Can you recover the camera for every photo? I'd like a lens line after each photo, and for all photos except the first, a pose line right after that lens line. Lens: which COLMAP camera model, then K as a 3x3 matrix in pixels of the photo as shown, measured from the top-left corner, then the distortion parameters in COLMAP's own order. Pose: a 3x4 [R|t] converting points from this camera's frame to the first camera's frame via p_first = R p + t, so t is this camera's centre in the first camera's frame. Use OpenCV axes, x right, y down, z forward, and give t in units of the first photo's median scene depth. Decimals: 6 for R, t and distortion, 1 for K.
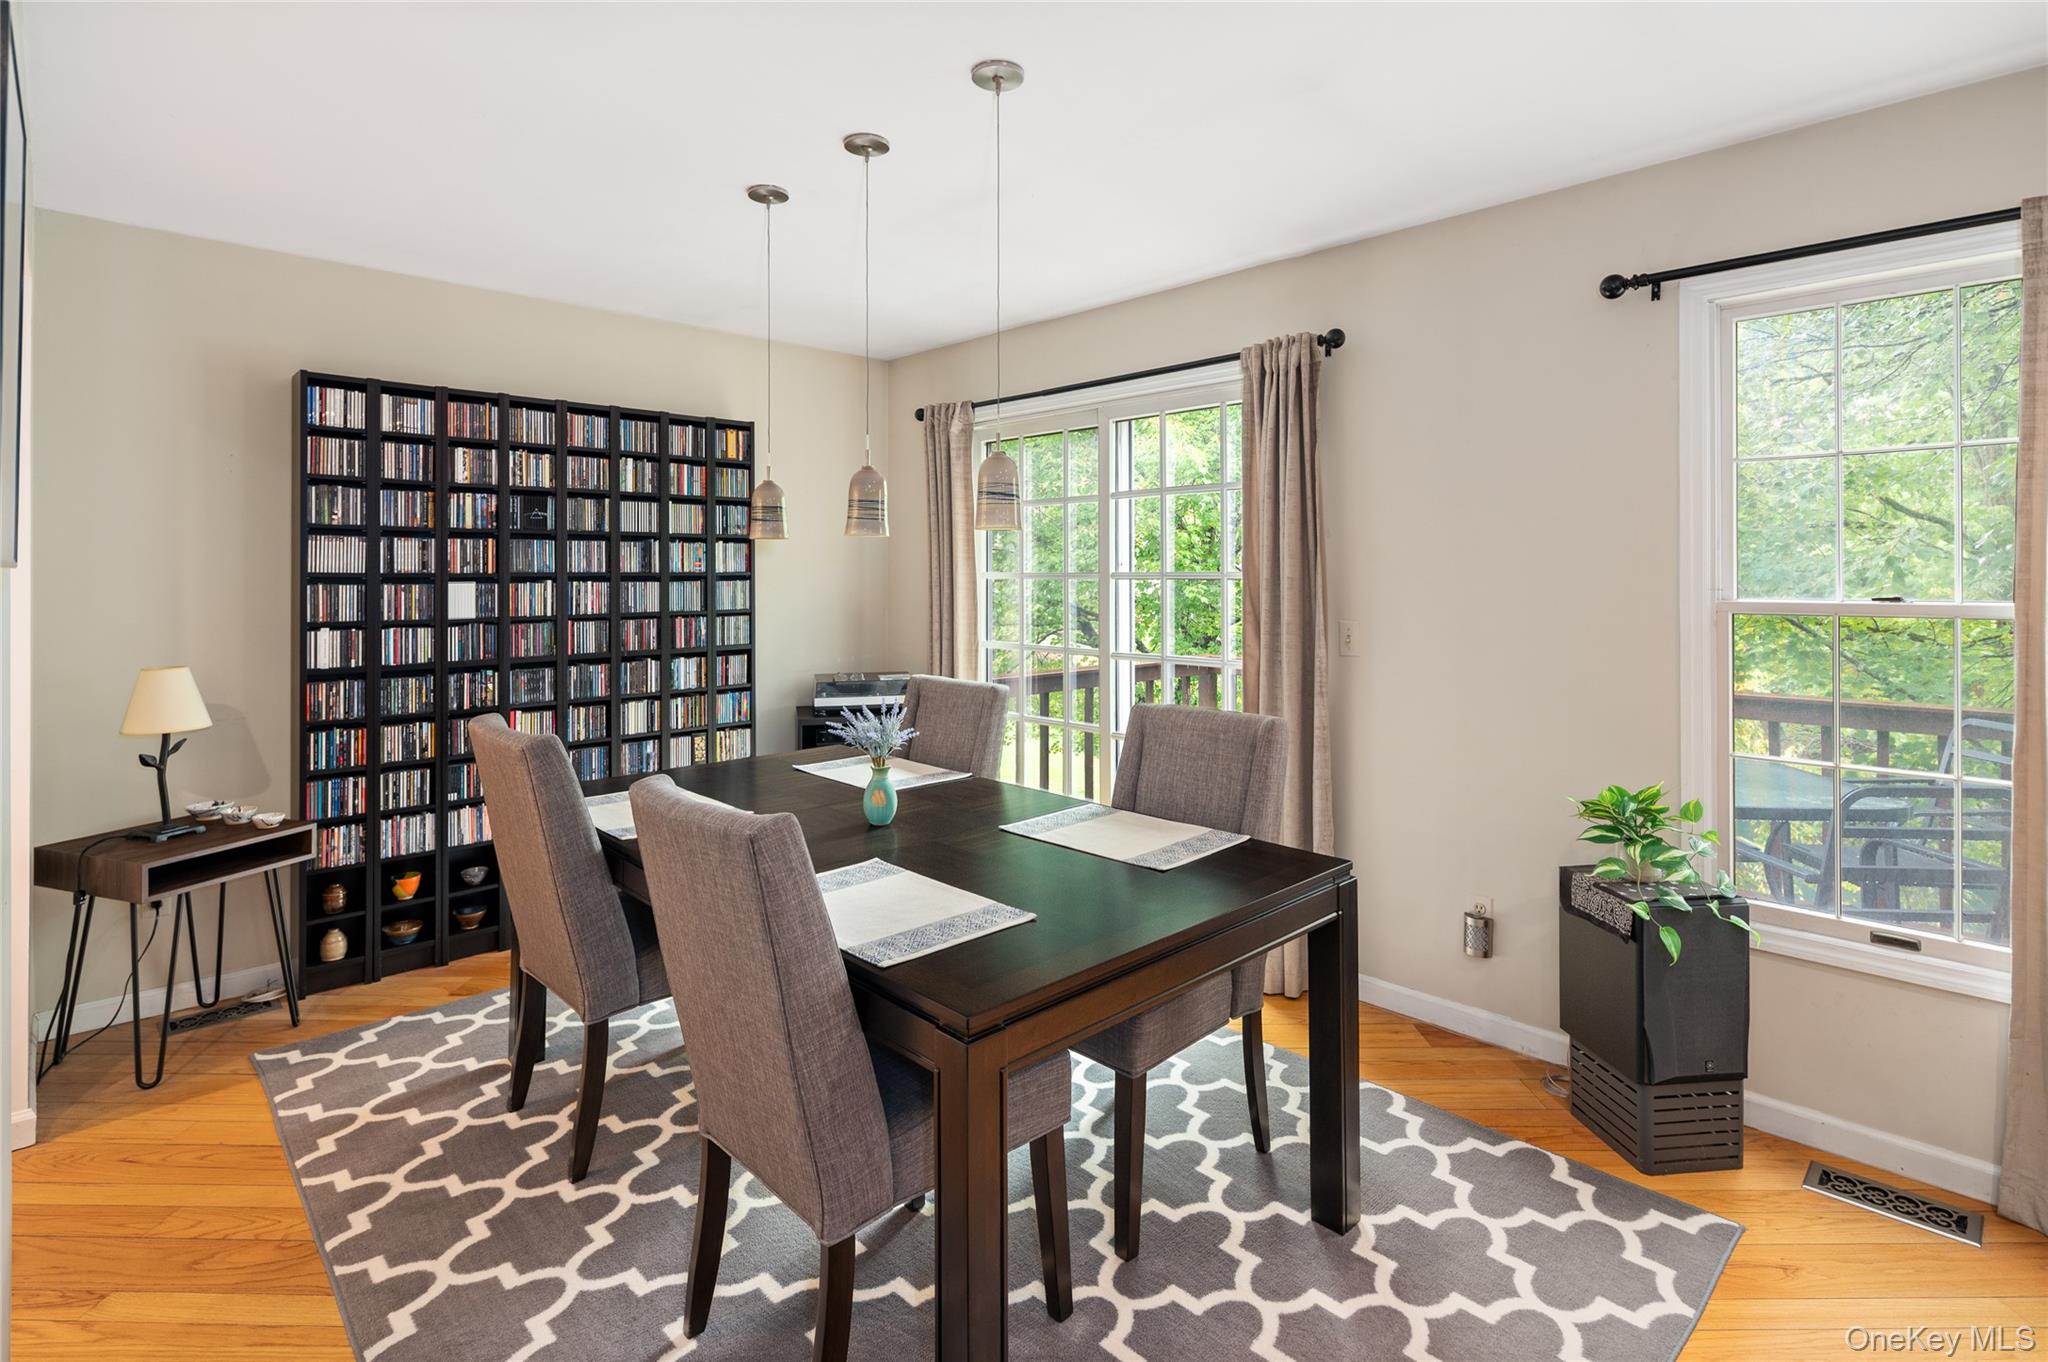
lens RADIAL K [[997.0, 0, 1022.6], [0, 997.0, 565.6], [0, 0, 1]] dist [0.002155, -0.001218]
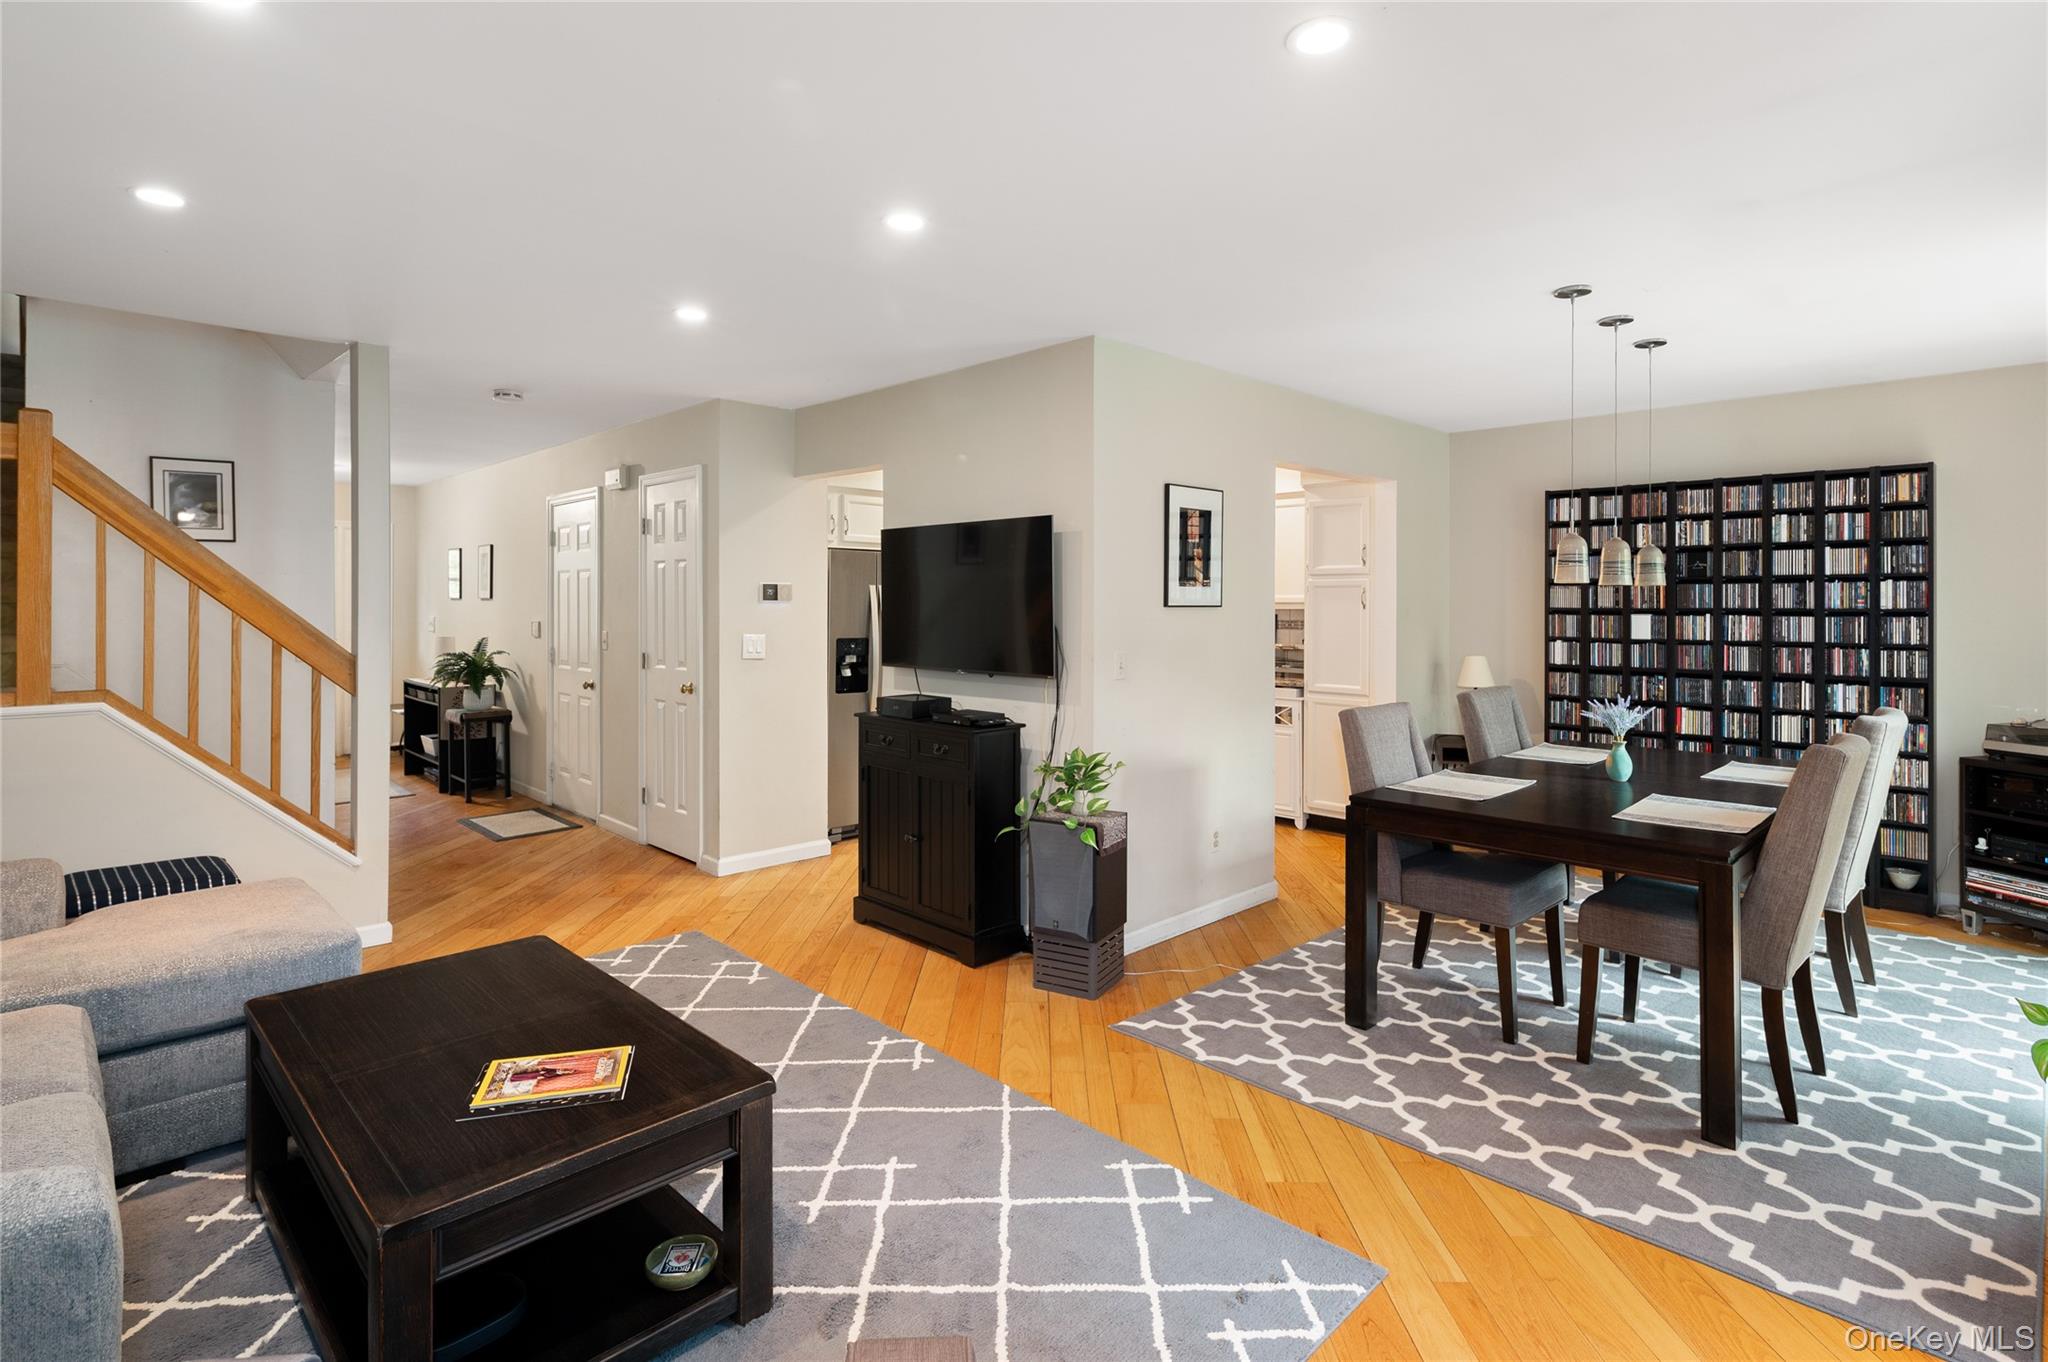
lens RADIAL K [[999.2, 0, 1033.5], [0, 999.2, 615.4], [0, 0, 1]] dist [-0.010196, -0.000341]
pose [[0.006456, 0.013378, -0.999890, 0.836367], [0.007024, 0.999885, 0.013423, -0.007560], [0.999954, -0.007110, 0.006361, 0.081010]]
